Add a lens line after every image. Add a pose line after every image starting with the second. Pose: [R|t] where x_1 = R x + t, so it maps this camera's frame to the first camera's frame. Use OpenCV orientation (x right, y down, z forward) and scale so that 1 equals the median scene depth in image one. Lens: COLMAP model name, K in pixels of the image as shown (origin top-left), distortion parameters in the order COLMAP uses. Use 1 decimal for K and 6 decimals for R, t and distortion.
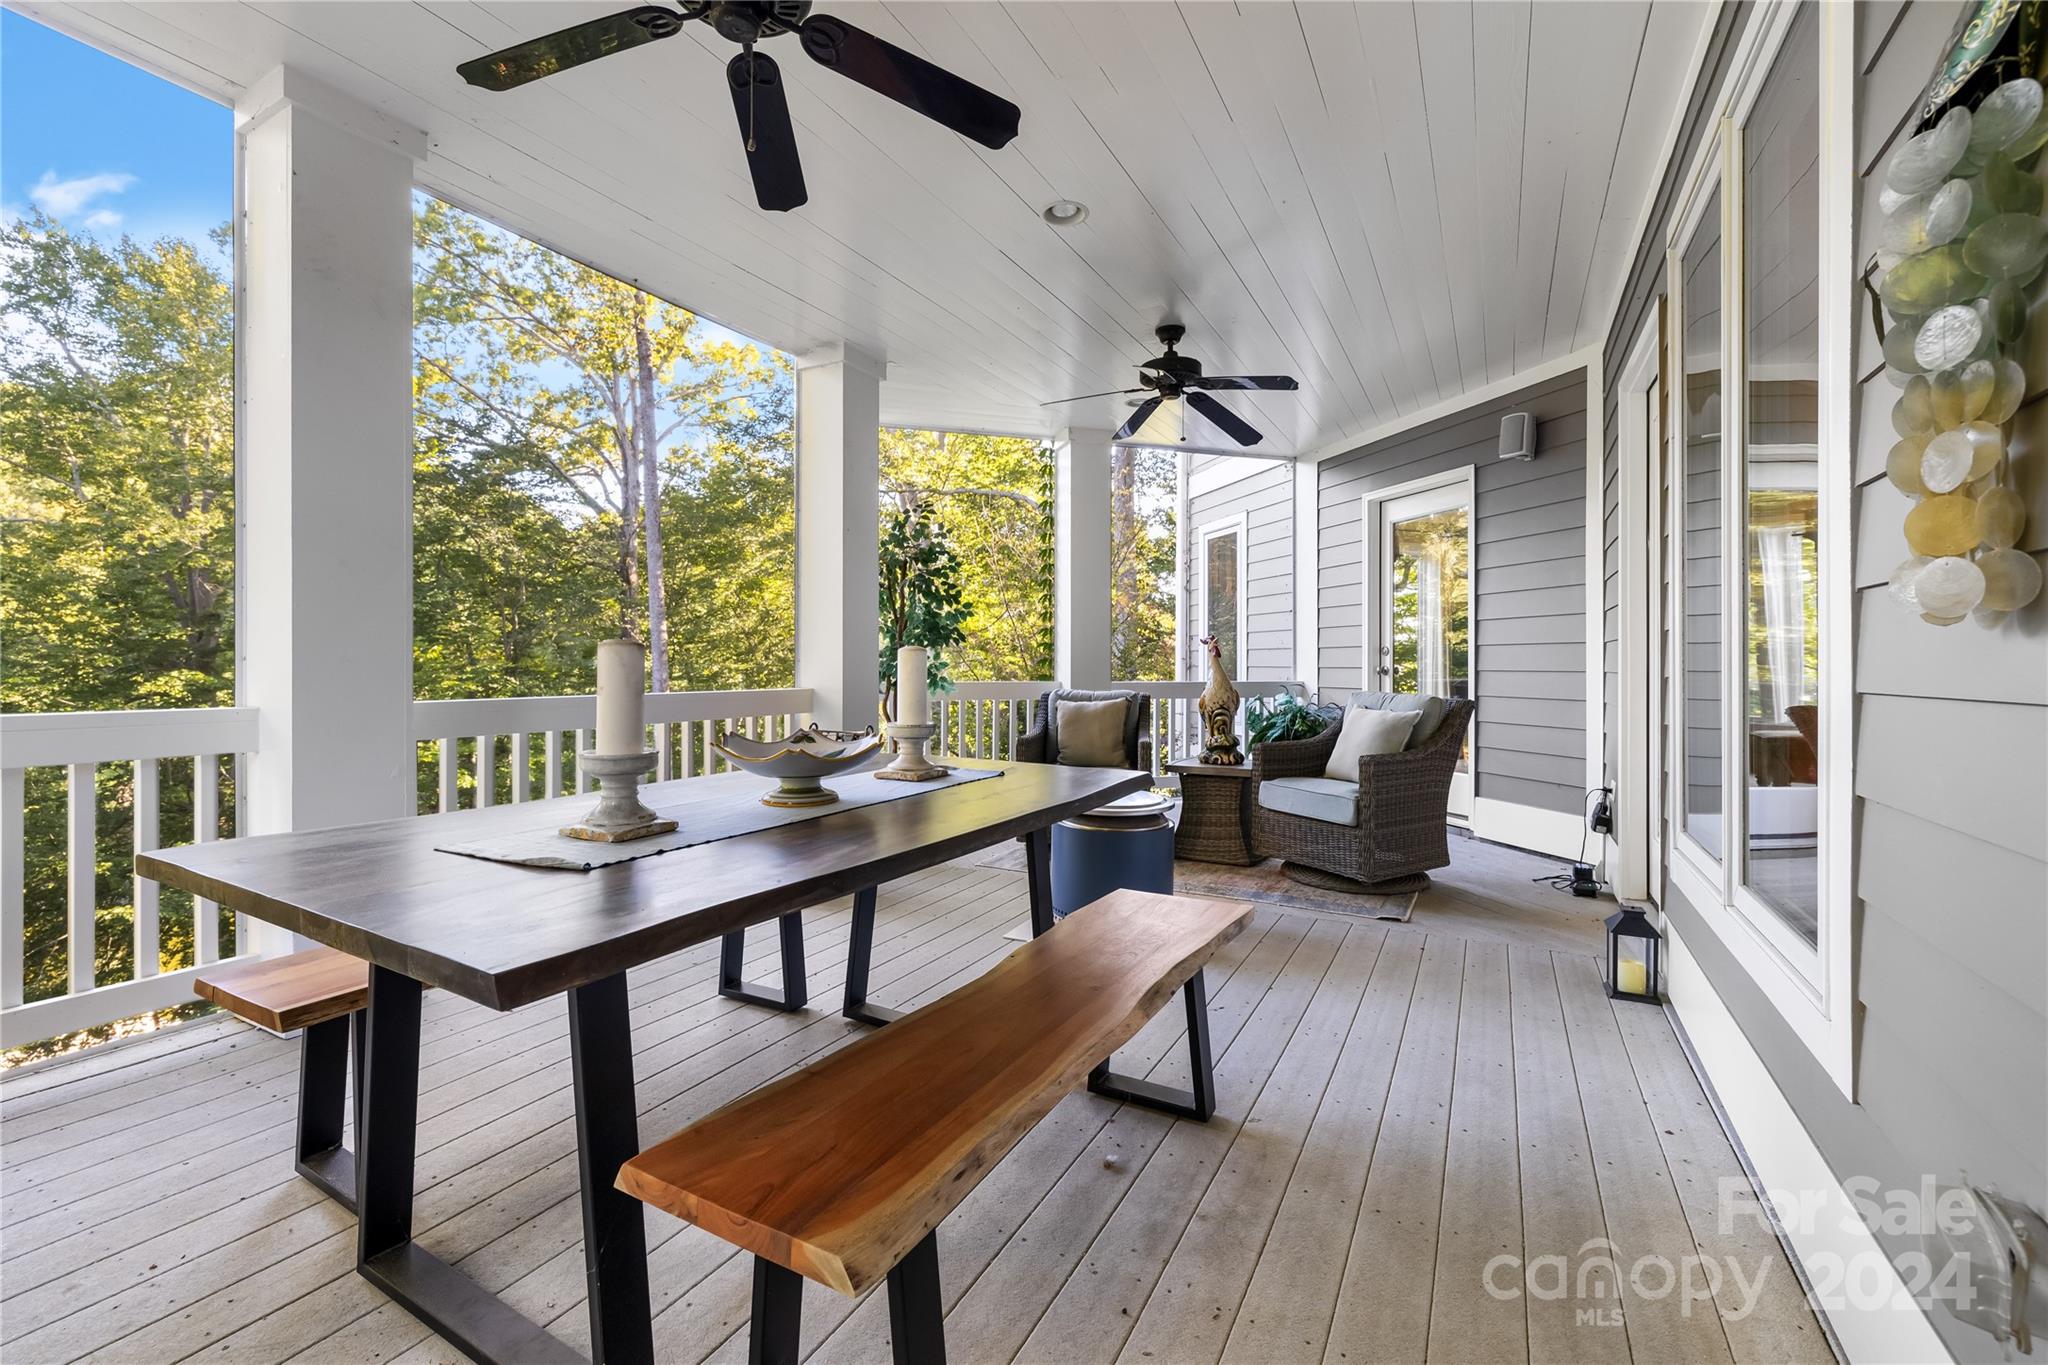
lens RADIAL K [[879.7, 0, 1018.1], [0, 879.7, 671.4], [0, 0, 1]] dist [0.000022, -0.000023]
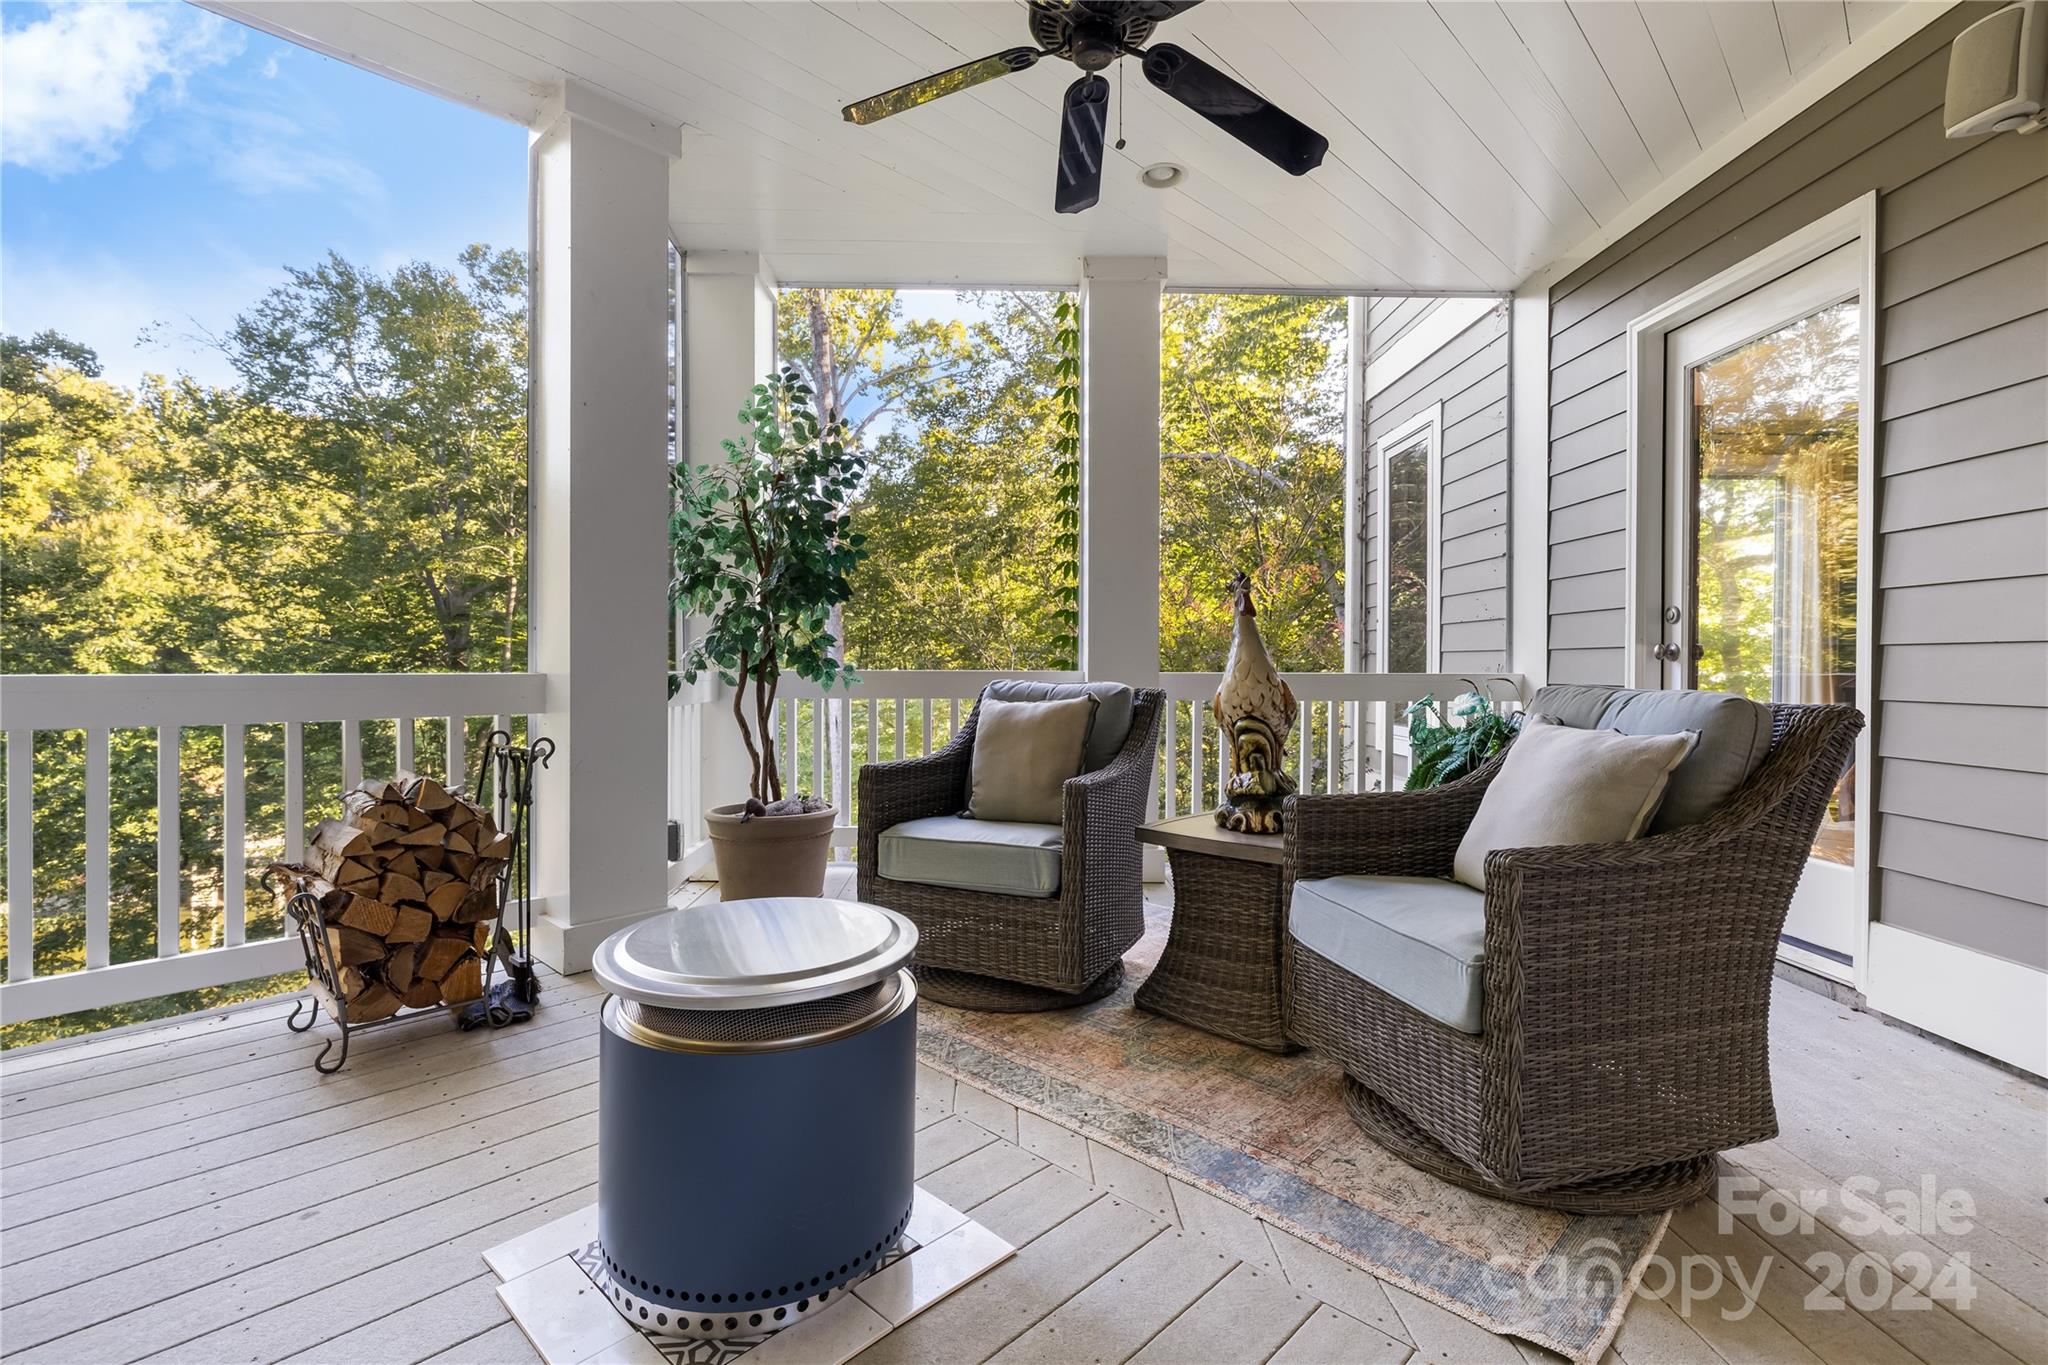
lens RADIAL K [[932.8, 0, 1025.9], [0, 932.8, 678.6], [0, 0, 1]] dist [-0.004230, 0.000180]
pose [[0.963062, 0.006066, -0.269211, 0.223084], [-0.004439, 0.999968, 0.006653, 0.014917], [0.269242, -0.005213, 0.963058, 0.411916]]
